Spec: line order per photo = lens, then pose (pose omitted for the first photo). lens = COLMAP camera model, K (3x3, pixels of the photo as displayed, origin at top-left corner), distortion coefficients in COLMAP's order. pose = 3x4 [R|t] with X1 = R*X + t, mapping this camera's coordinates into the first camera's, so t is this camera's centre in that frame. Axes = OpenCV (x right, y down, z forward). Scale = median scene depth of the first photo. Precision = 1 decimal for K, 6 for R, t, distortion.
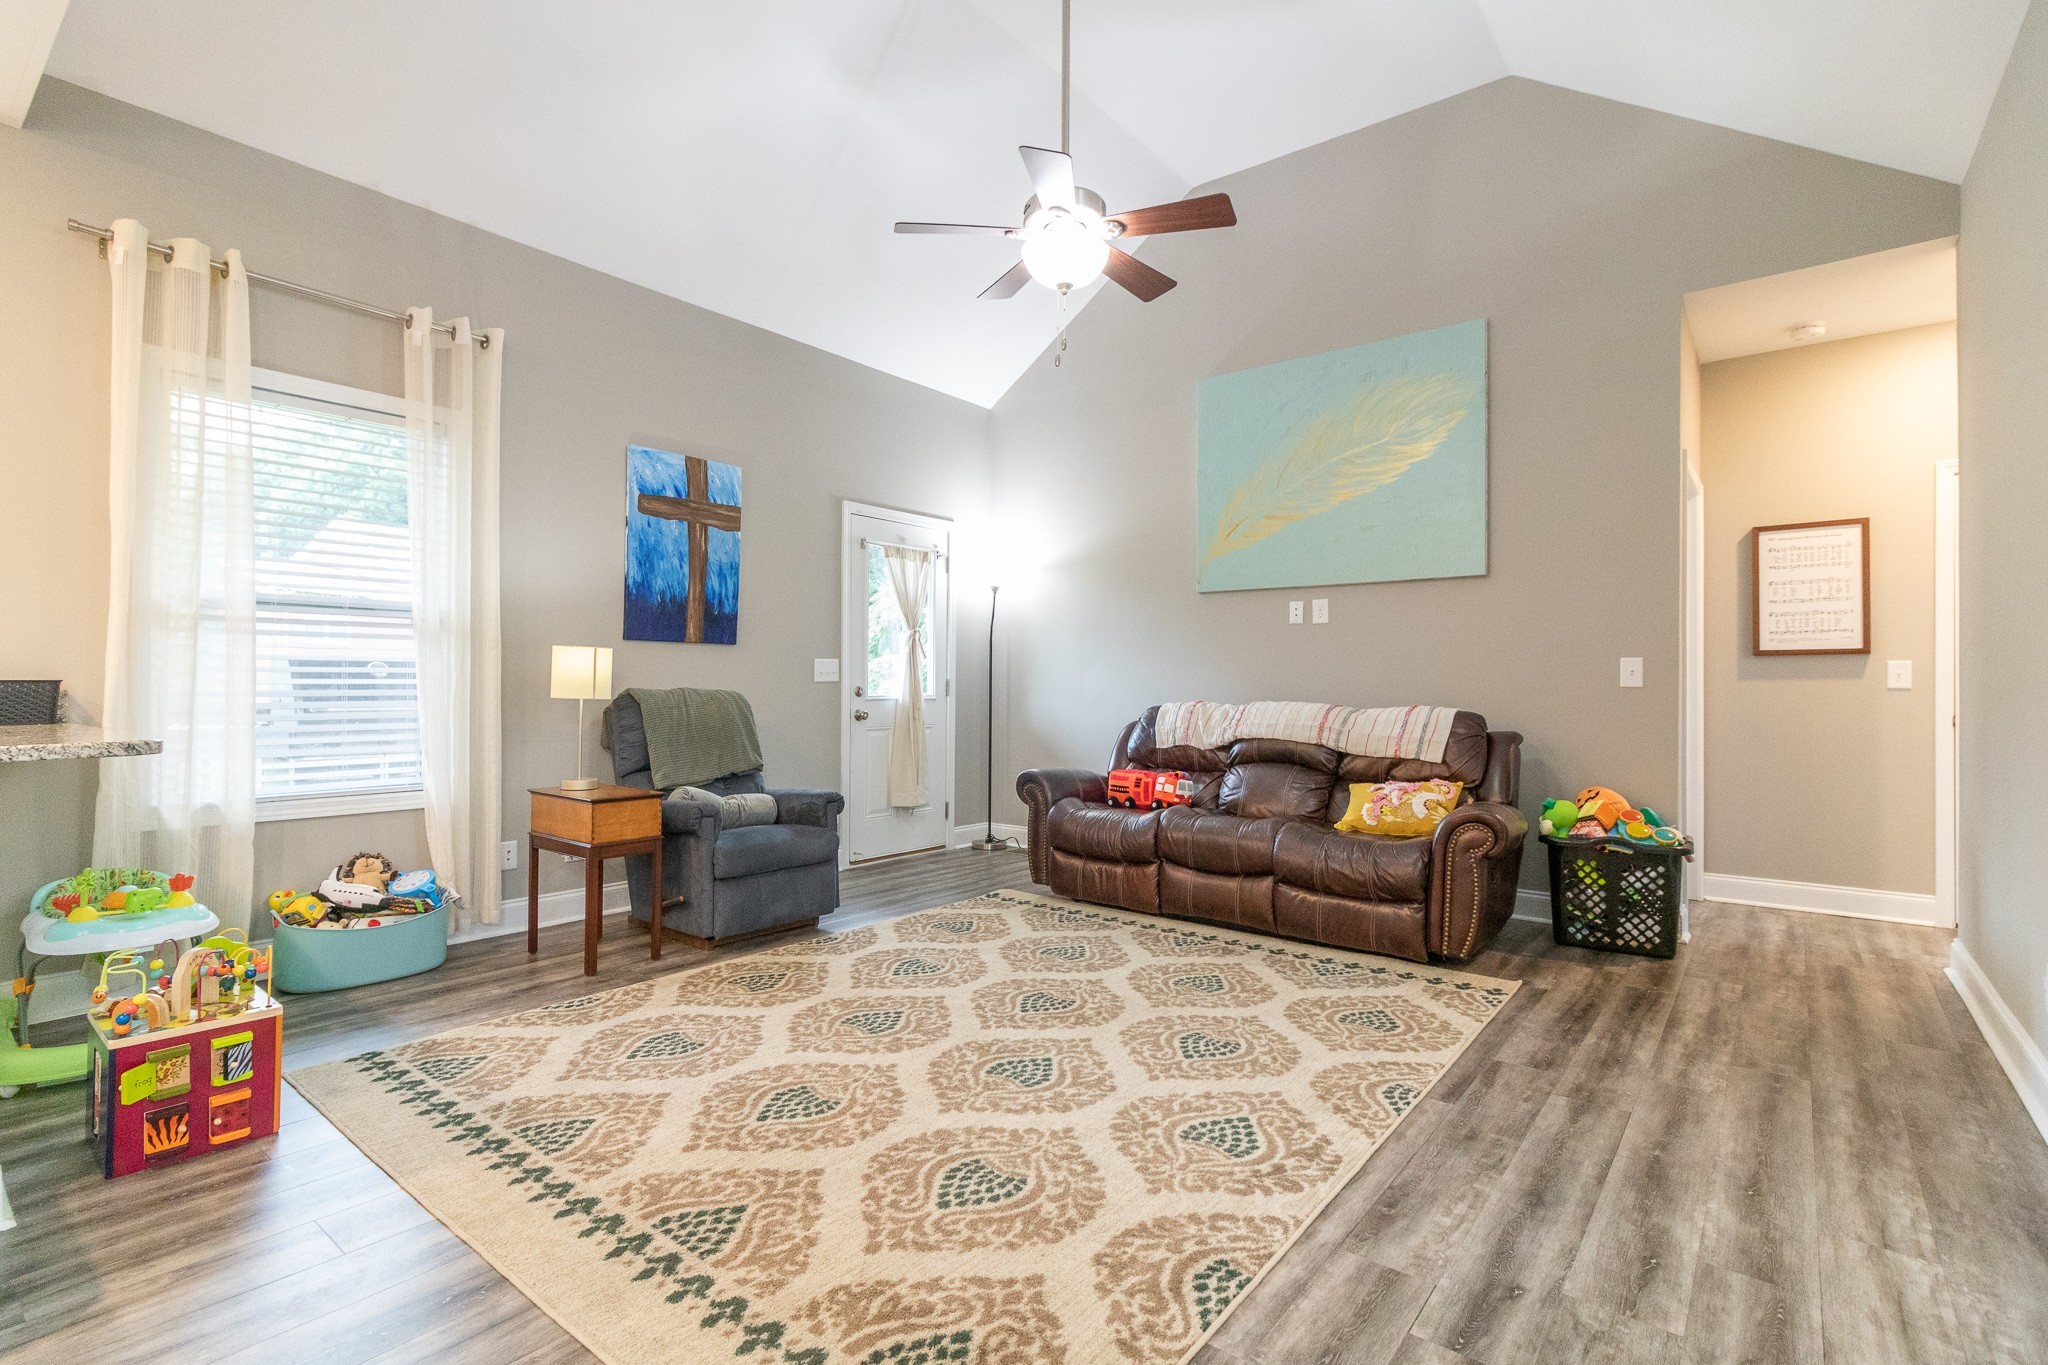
lens RADIAL K [[964.5, 0, 1035.7], [0, 964.5, 675.8], [0, 0, 1]] dist [-0.007513, 0.003309]
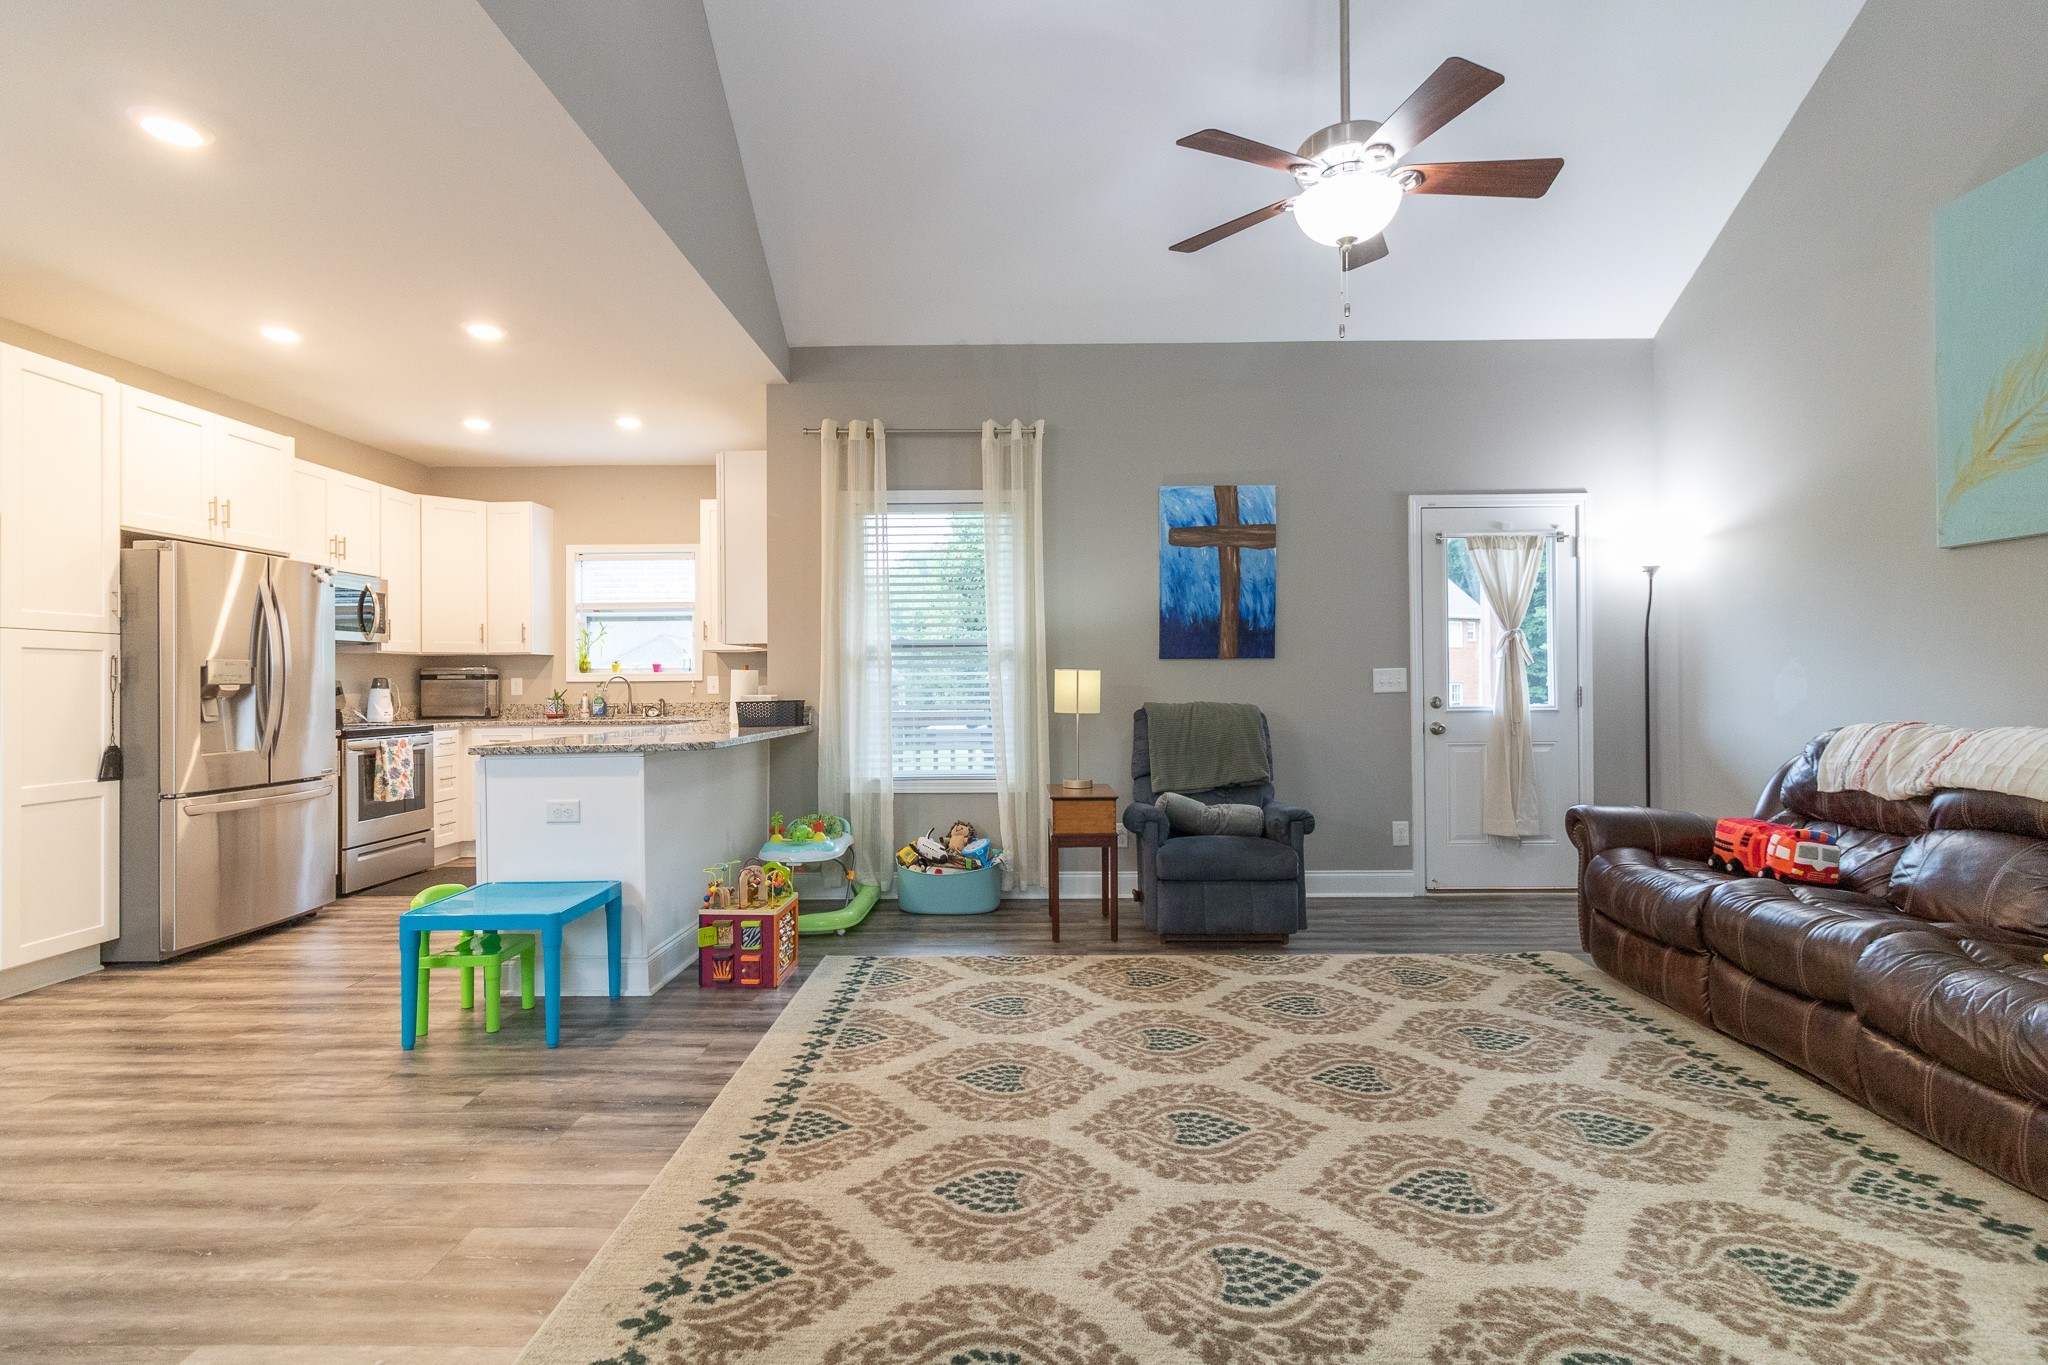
lens RADIAL K [[964.5, 0, 1032.9], [0, 964.5, 671.4], [0, 0, 1]] dist [-0.007513, 0.003309]
pose [[0.606578, -0.018919, -0.794799, 0.509196], [0.019058, 0.999776, -0.009254, -0.019739], [0.794796, -0.009534, 0.606802, 0.250023]]
